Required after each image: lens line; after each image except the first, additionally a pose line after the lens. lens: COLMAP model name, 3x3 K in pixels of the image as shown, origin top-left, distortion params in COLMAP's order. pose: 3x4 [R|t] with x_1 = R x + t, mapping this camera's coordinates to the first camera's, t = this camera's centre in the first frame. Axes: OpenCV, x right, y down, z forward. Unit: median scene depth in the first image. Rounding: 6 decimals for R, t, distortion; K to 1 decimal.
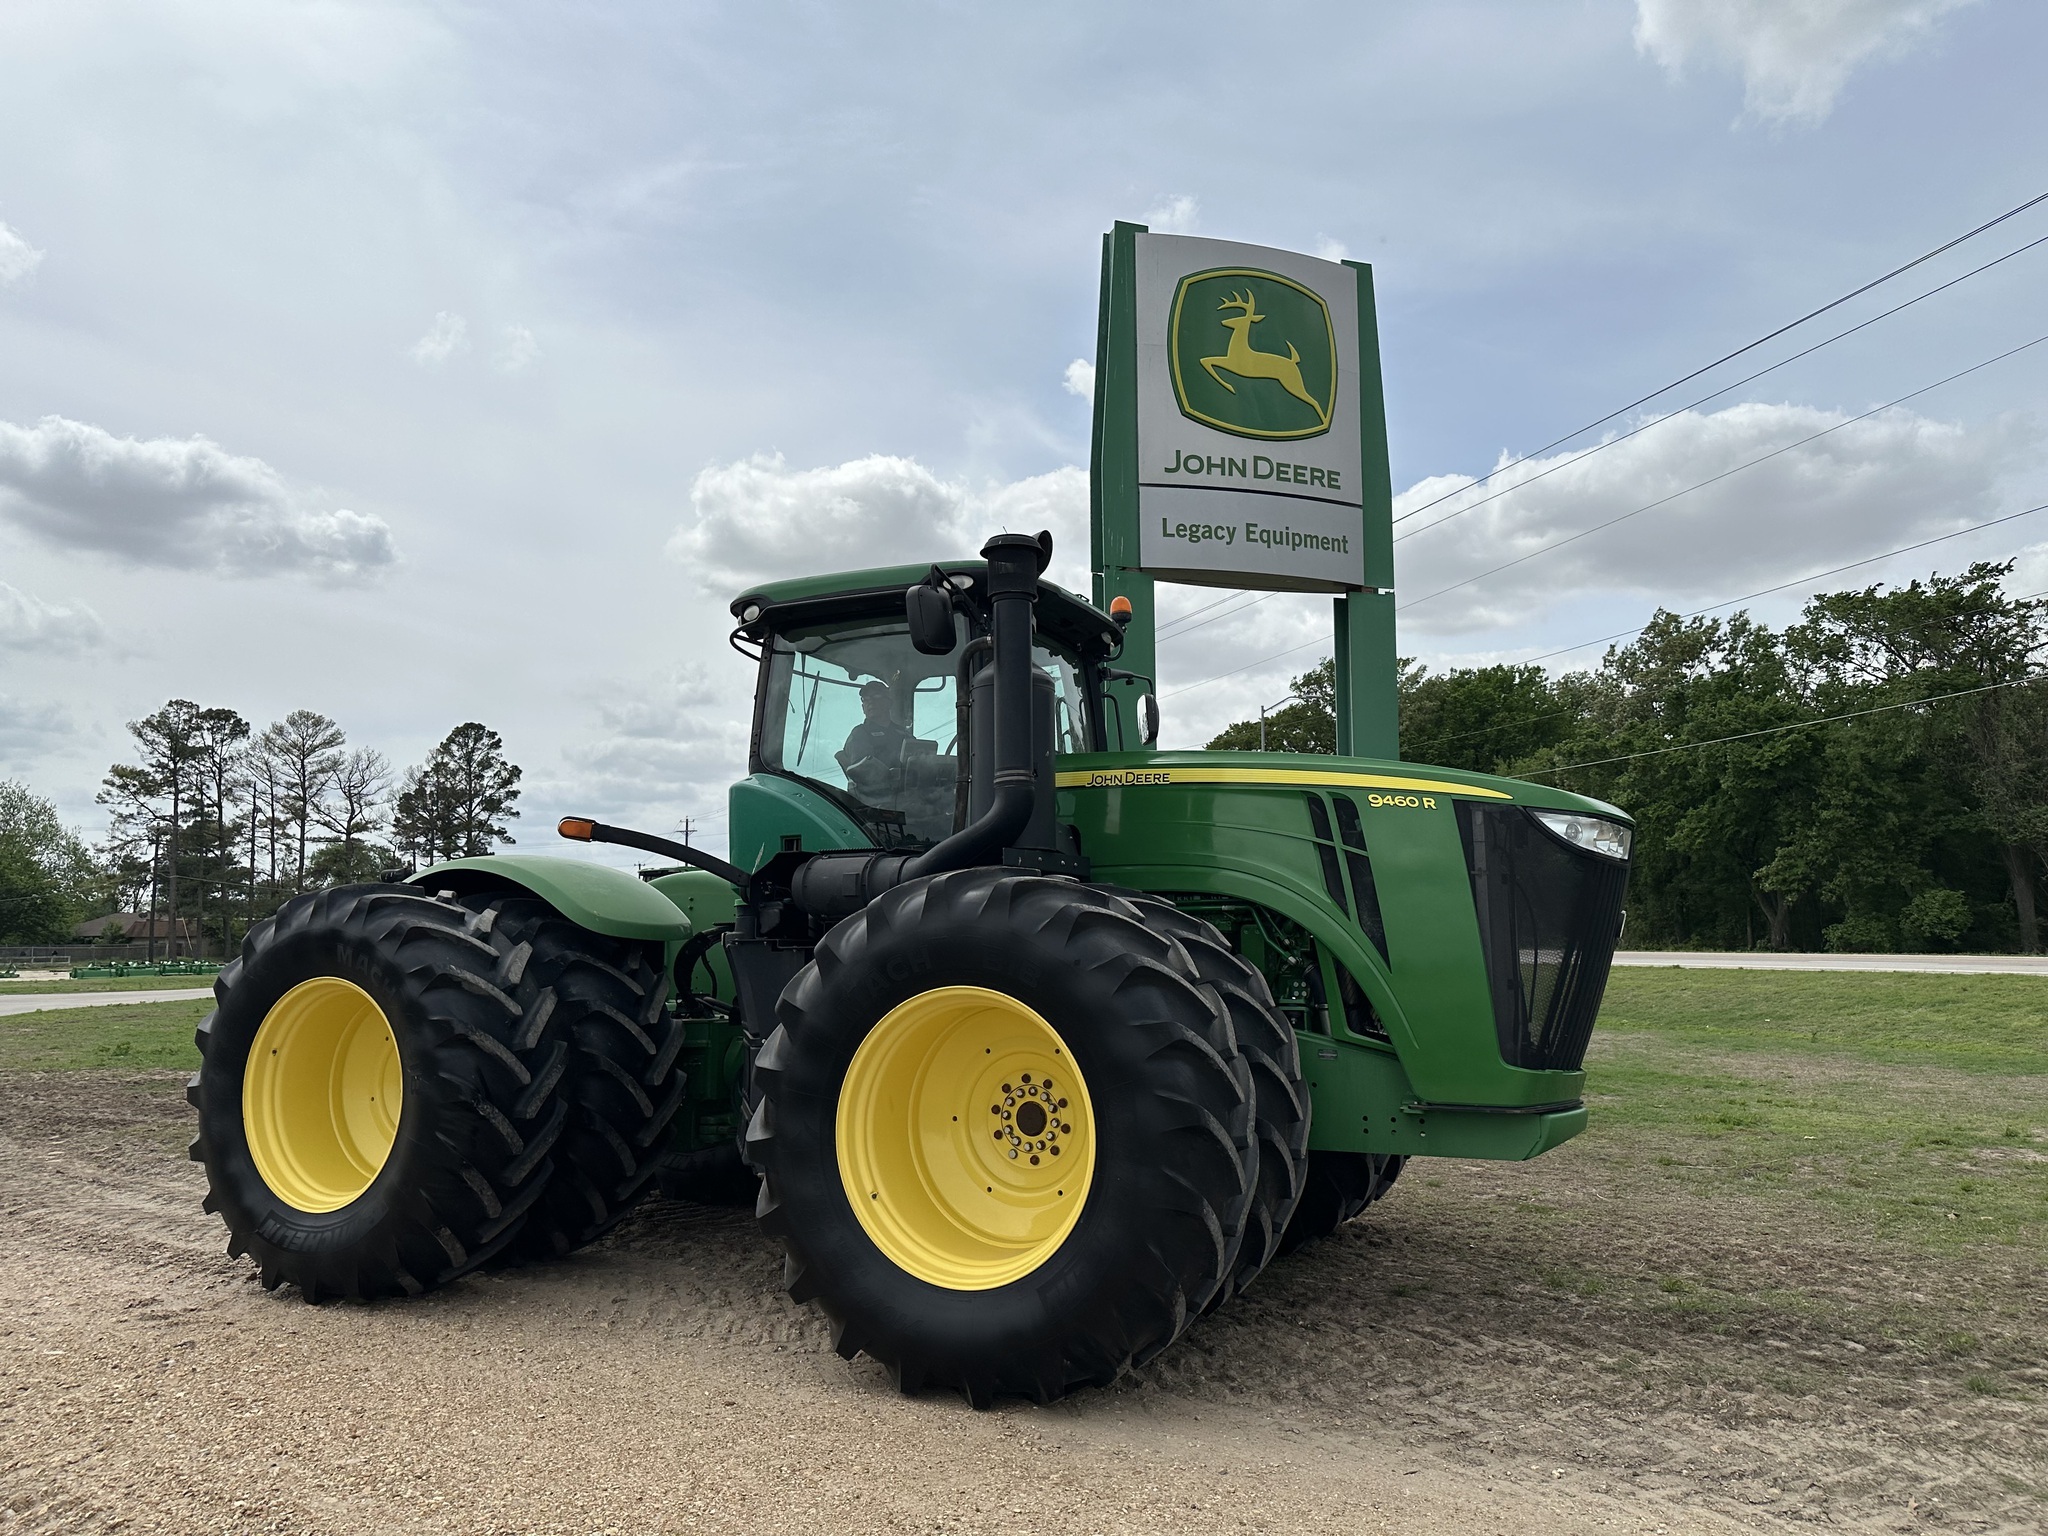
lens RADIAL K [[1485.0, 0, 1022.9], [0, 1485.0, 765.9], [0, 0, 1]] dist [0.144364, -0.079749]
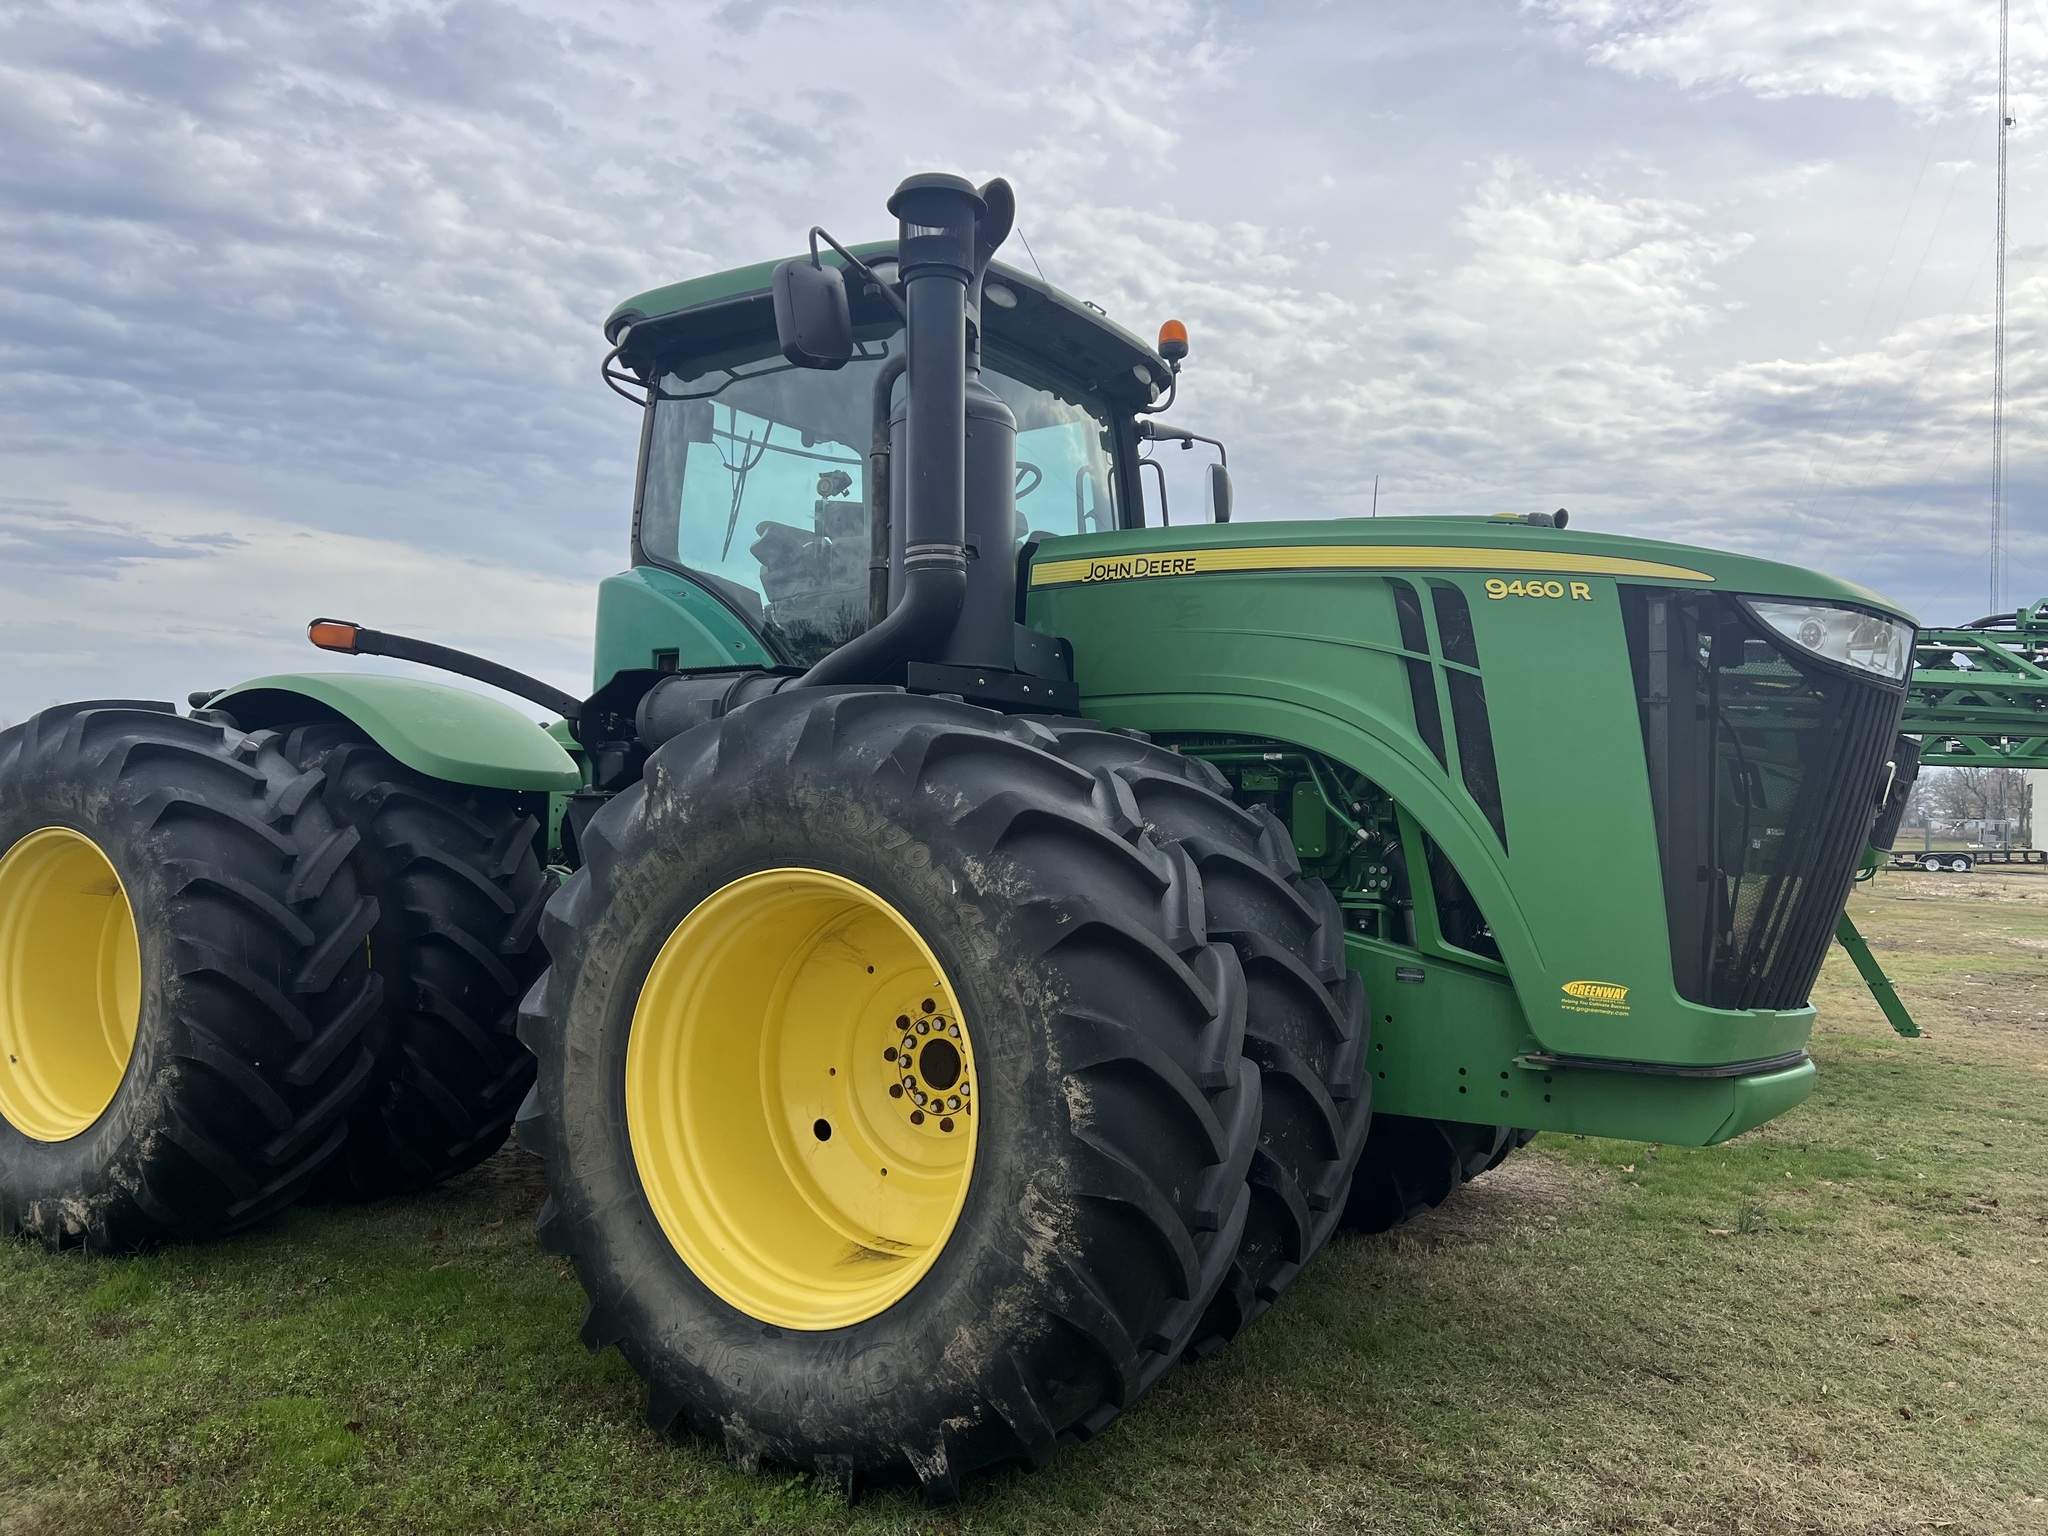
lens RADIAL K [[1585.8, 0, 1029.2], [0, 1585.8, 782.7], [0, 0, 1]] dist [0.074208, -0.105665]
pose [[0.994064, 0.008892, -0.108434, 0.109285], [0.002858, 0.994176, 0.107730, 0.030527], [0.108761, -0.107400, 0.988249, 0.289542]]
